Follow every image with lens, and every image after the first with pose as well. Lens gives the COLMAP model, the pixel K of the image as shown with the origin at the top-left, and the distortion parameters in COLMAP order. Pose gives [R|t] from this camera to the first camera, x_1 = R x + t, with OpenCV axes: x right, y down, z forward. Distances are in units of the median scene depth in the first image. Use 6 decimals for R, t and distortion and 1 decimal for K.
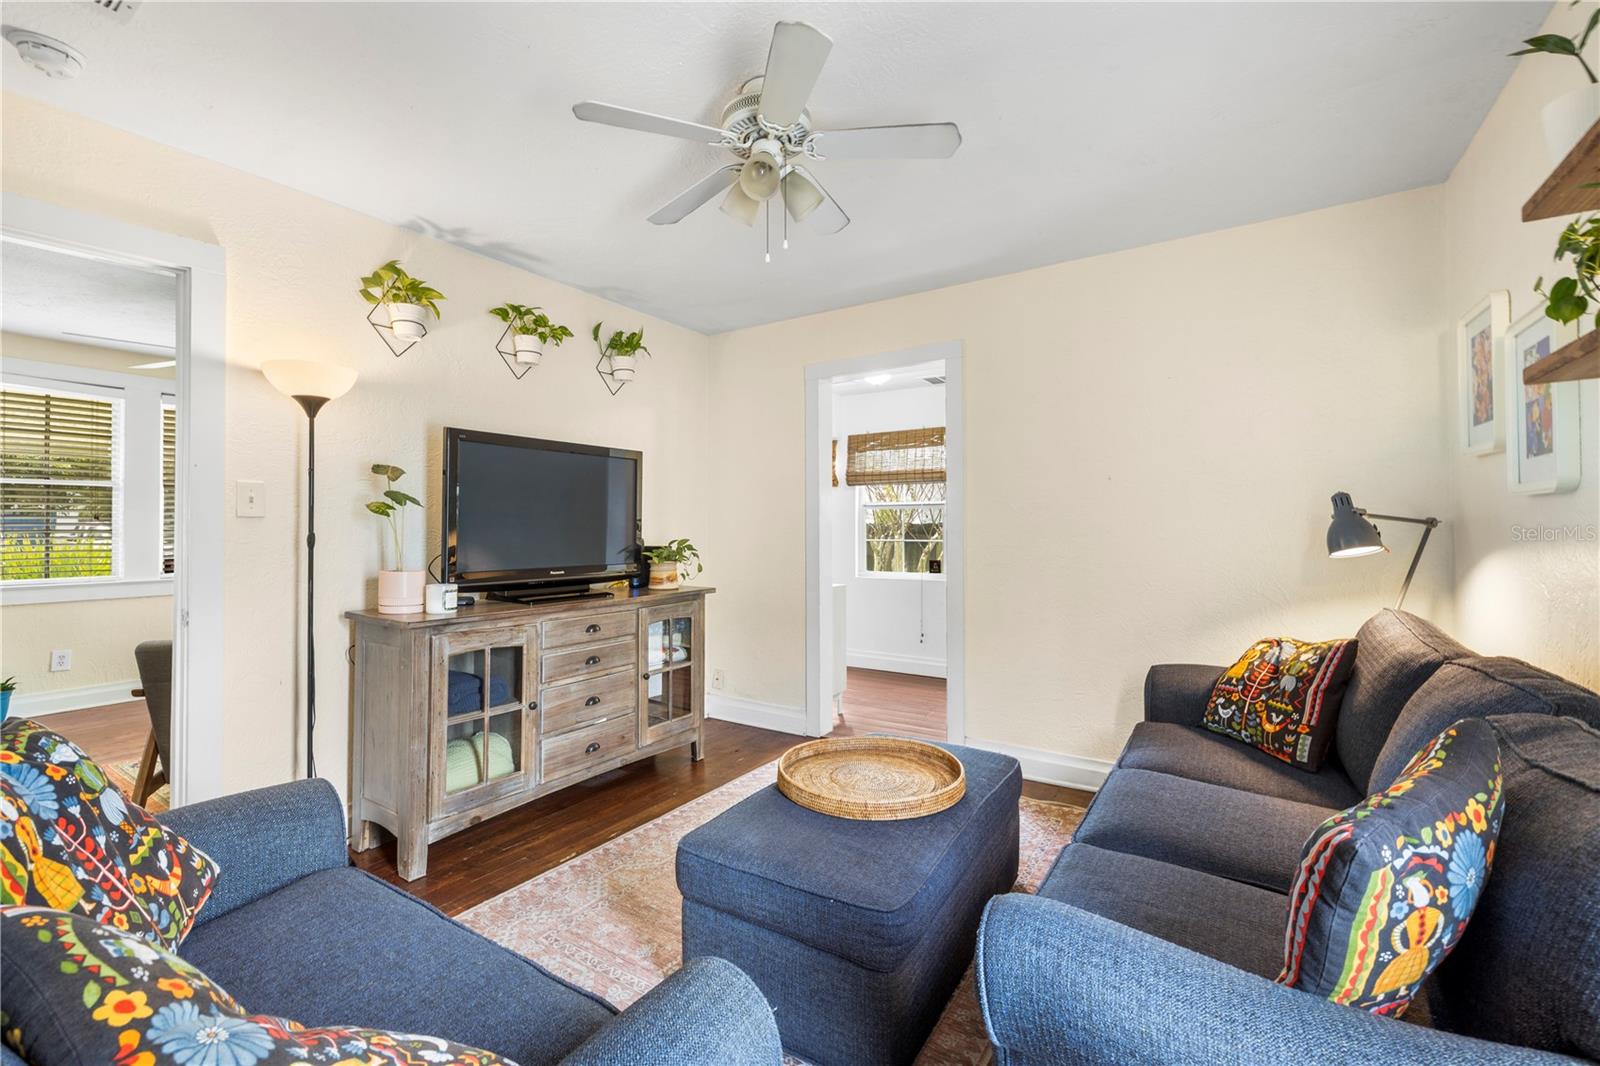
lens RADIAL K [[676.6, 0, 803.0], [0, 676.6, 521.6], [0, 0, 1]] dist [0.001738, -0.000164]
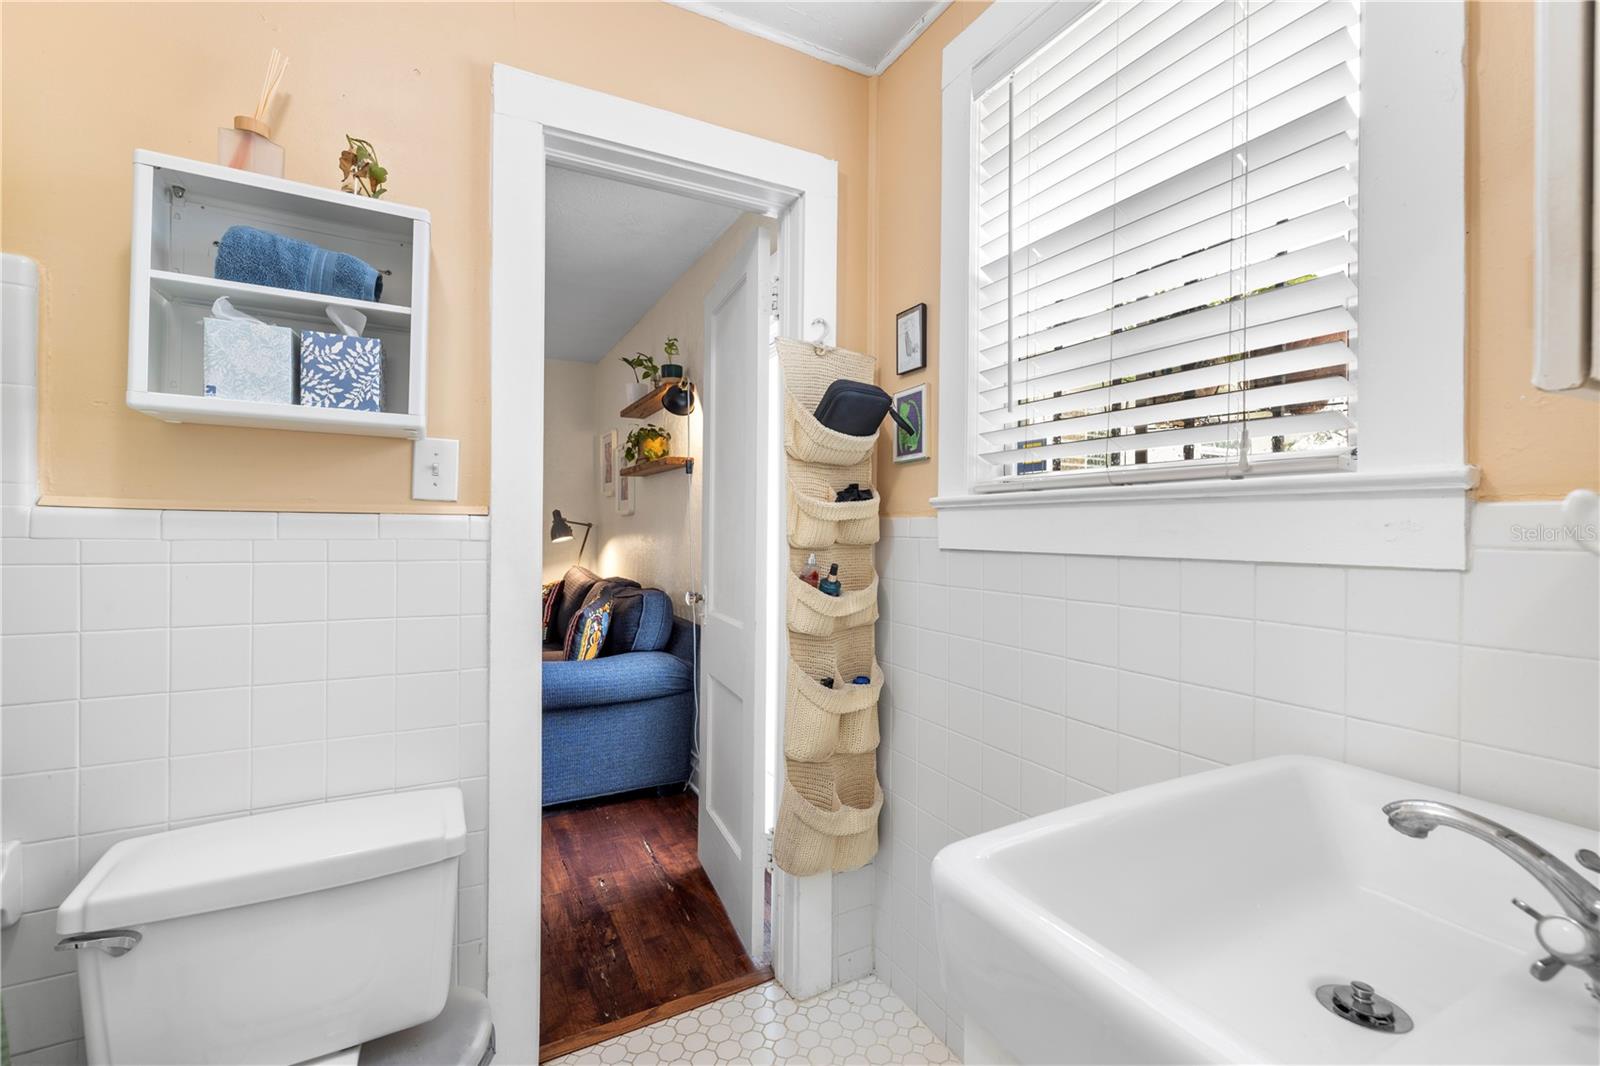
lens RADIAL K [[676.6, 0, 799.8], [0, 676.6, 527.0], [0, 0, 1]] dist [0.001738, -0.000164]
pose [[0.481005, 0.005729, 0.876699, -0.879940], [-0.014319, 0.999897, 0.001322, -0.007032], [-0.876601, -0.013189, 0.481037, -0.853753]]
